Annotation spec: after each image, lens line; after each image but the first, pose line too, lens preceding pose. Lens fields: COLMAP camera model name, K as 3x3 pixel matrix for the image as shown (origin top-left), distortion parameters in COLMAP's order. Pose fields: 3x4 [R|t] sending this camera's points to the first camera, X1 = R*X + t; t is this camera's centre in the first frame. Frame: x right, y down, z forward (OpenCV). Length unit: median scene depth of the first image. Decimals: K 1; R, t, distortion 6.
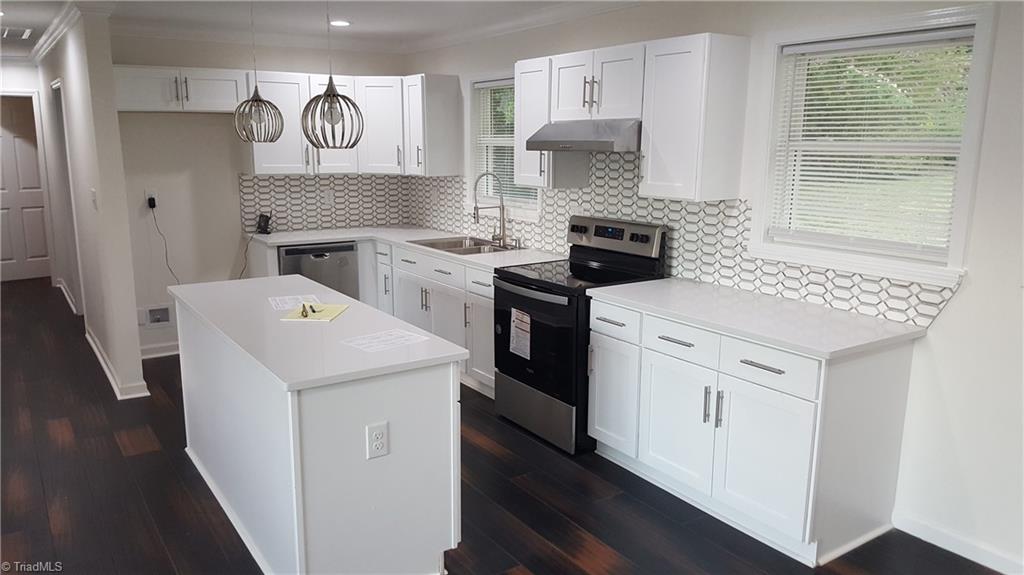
lens RADIAL K [[748.1, 0, 501.8], [0, 748.1, 291.2], [0, 0, 1]] dist [0.154477, -0.300439]
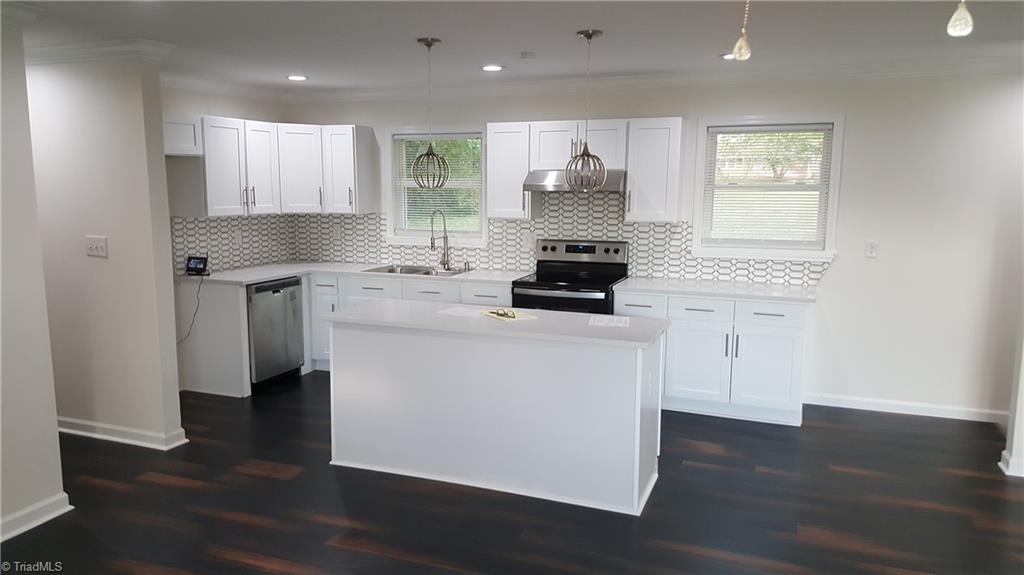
lens RADIAL K [[748.1, 0, 501.8], [0, 748.1, 291.2], [0, 0, 1]] dist [0.154477, -0.300439]
pose [[0.823336, -0.082471, 0.561530, -0.758011], [0.110458, 0.993752, -0.016007, 0.005376], [-0.556702, 0.075205, 0.827301, -0.061537]]
